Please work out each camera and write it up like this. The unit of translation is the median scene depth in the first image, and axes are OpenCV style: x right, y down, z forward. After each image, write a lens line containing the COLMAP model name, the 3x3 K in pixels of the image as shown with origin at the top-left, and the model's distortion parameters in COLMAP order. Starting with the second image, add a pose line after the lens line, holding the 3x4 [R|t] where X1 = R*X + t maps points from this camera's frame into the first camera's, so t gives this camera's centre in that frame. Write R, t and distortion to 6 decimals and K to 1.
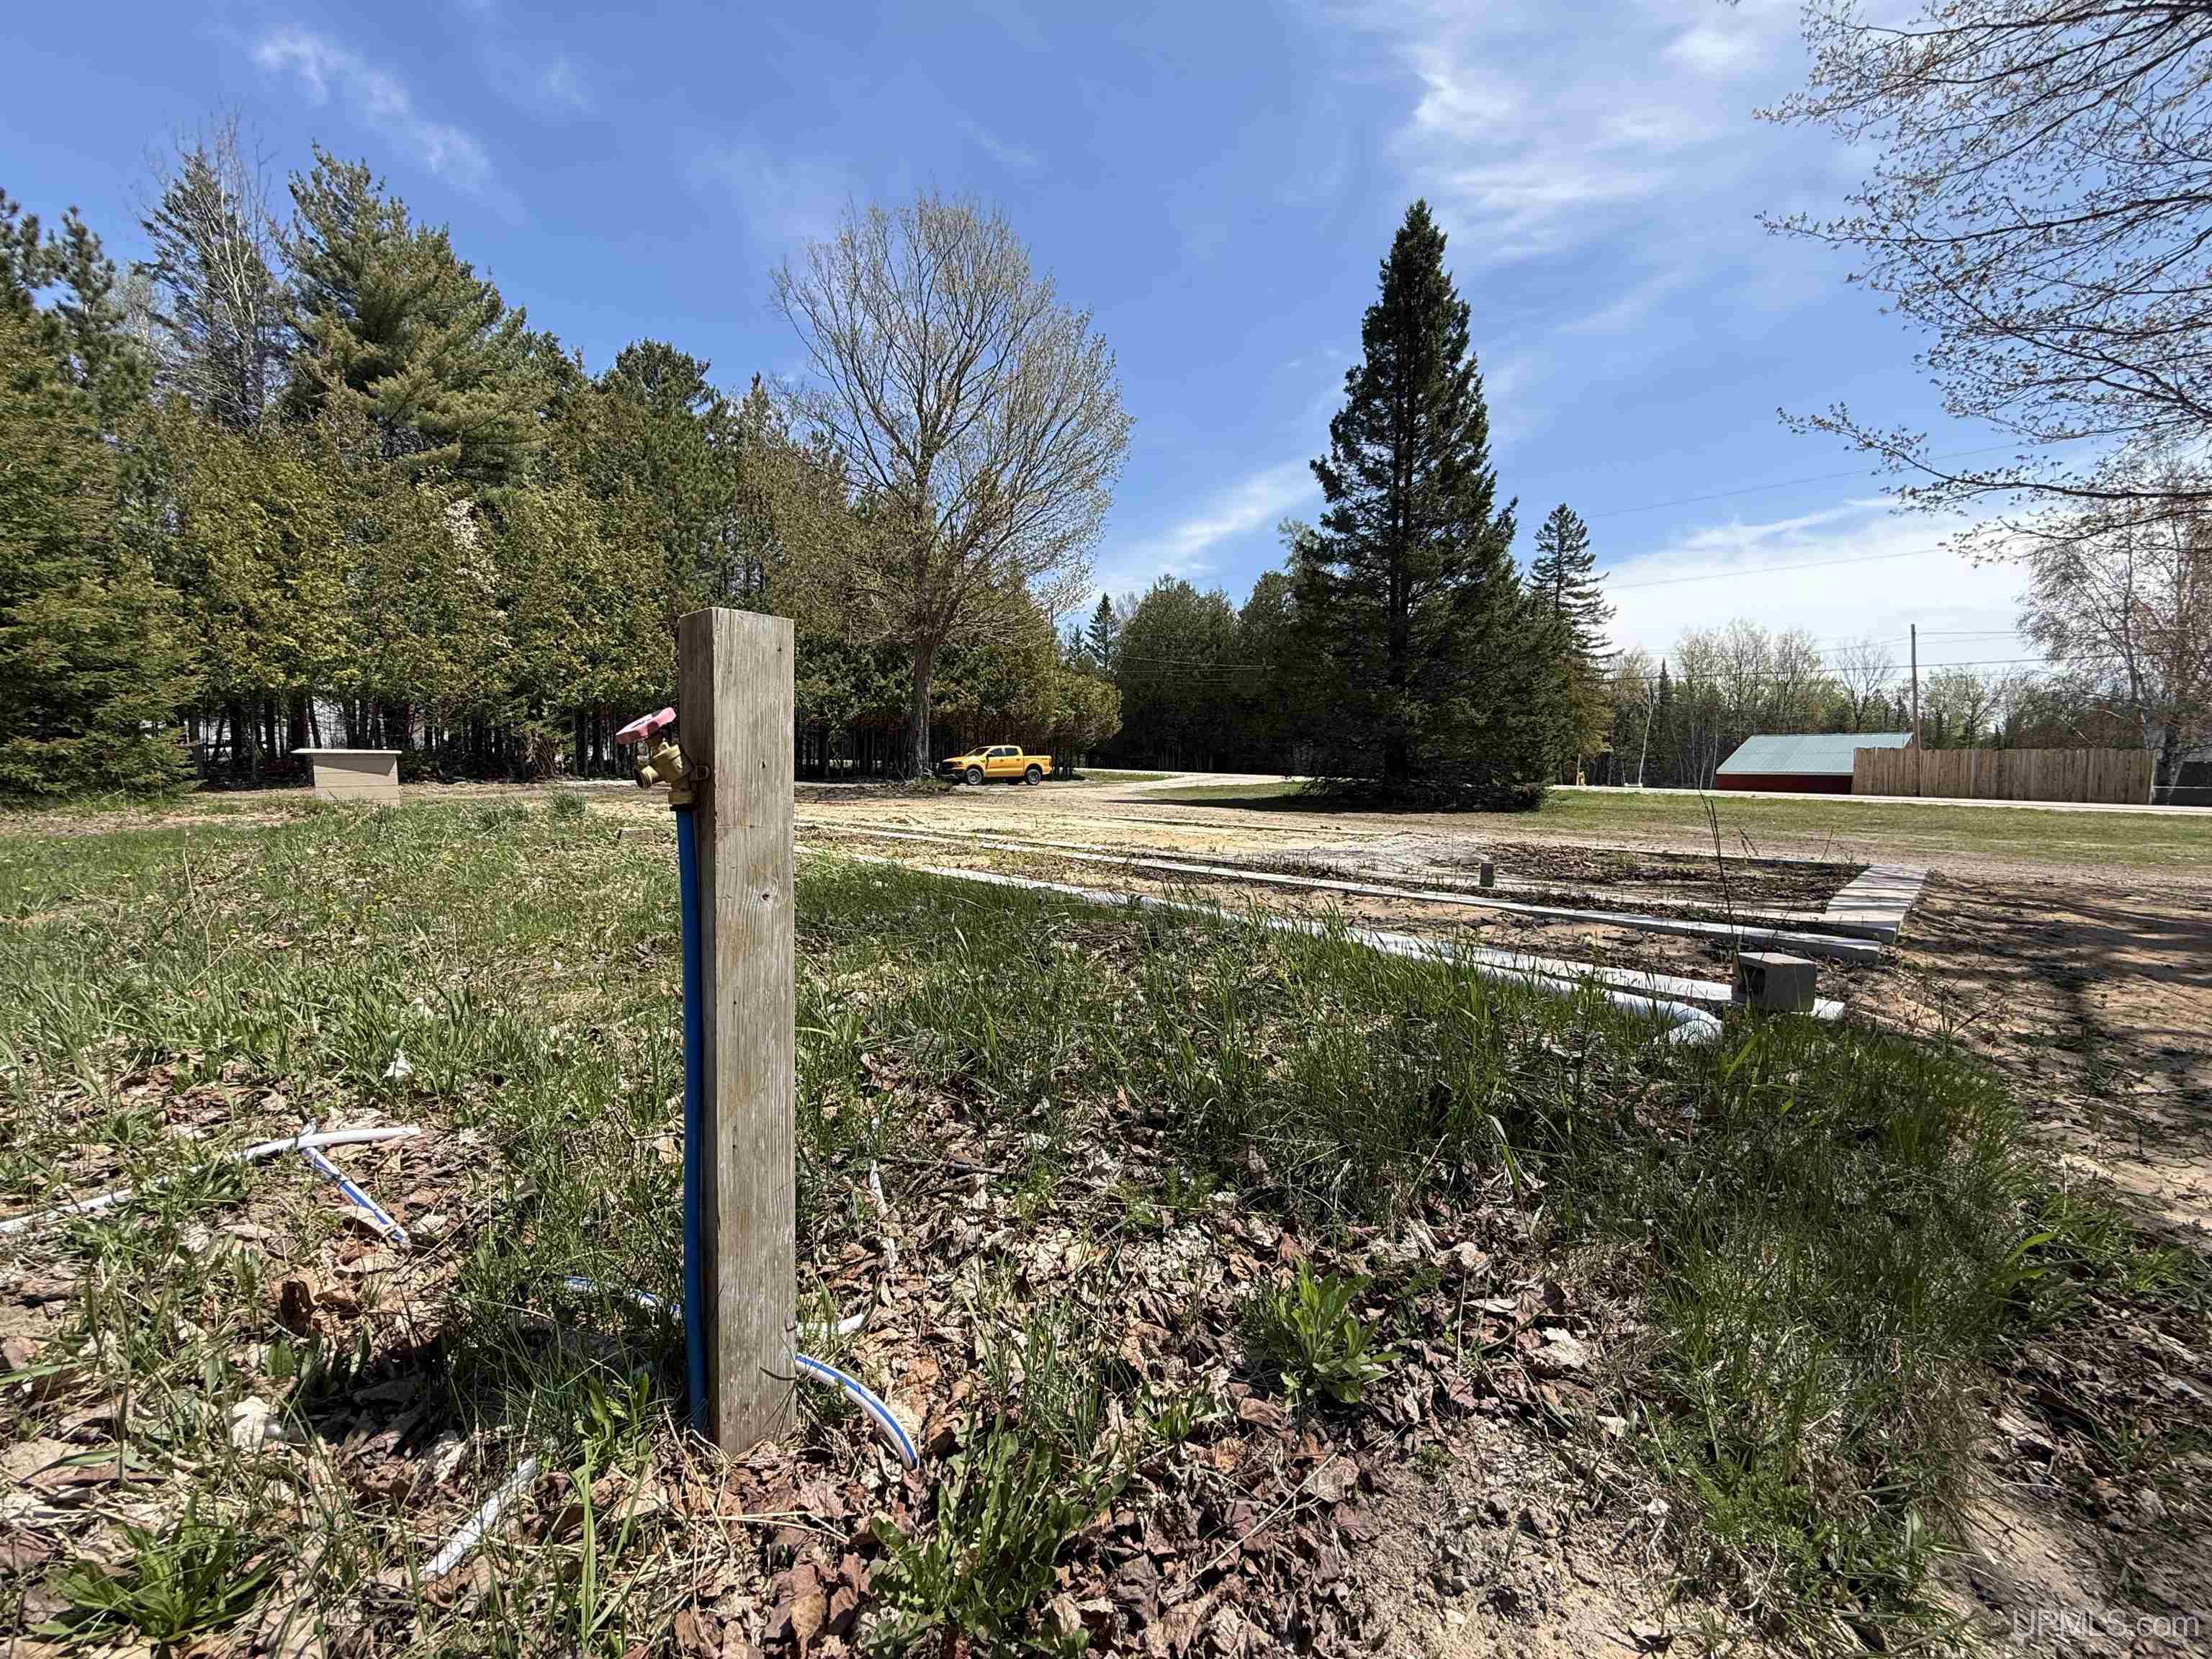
lens RADIAL K [[879.3, 0, 1100.0], [0, 879.3, 829.0], [0, 0, 1]] dist [-0.000639, -0.000138]
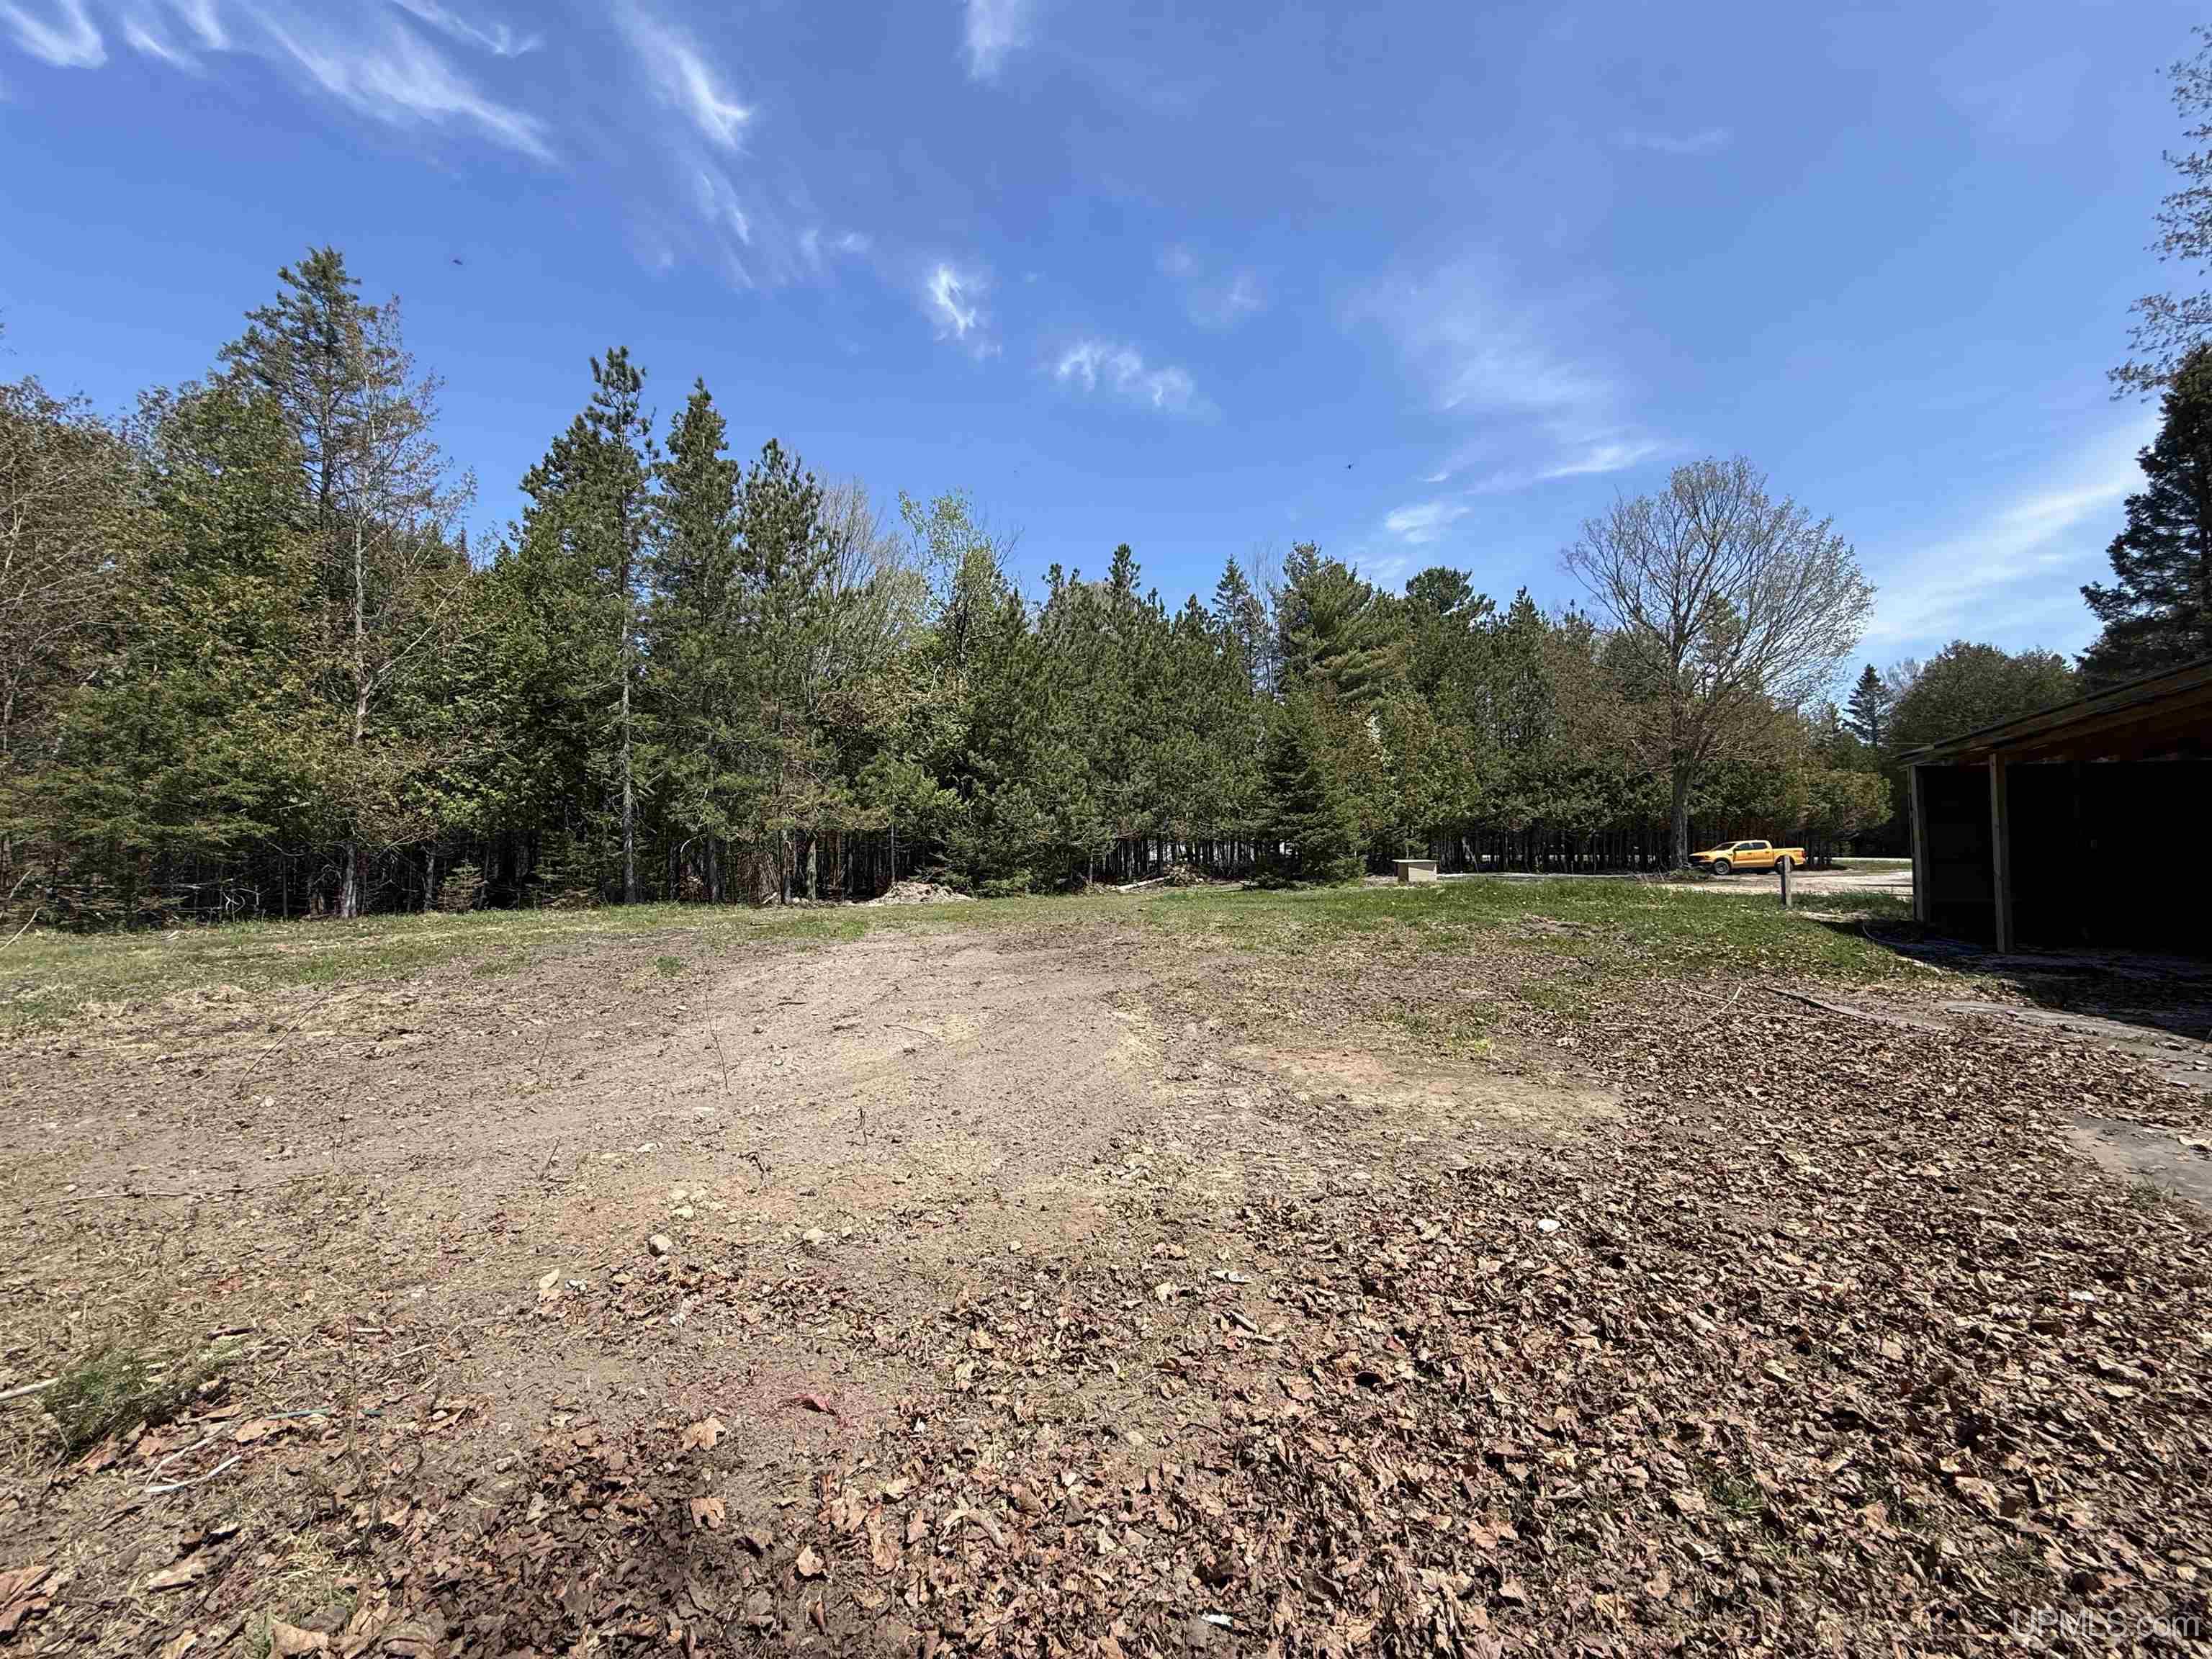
lens RADIAL K [[879.3, 0, 1100.0], [0, 879.3, 829.0], [0, 0, 1]] dist [-0.000639, -0.000138]
pose [[0.745482, -0.045940, -0.664941, 0.022062], [-0.026243, 0.994825, -0.098153, 0.026276], [0.666009, 0.090622, 0.740419, -0.435312]]
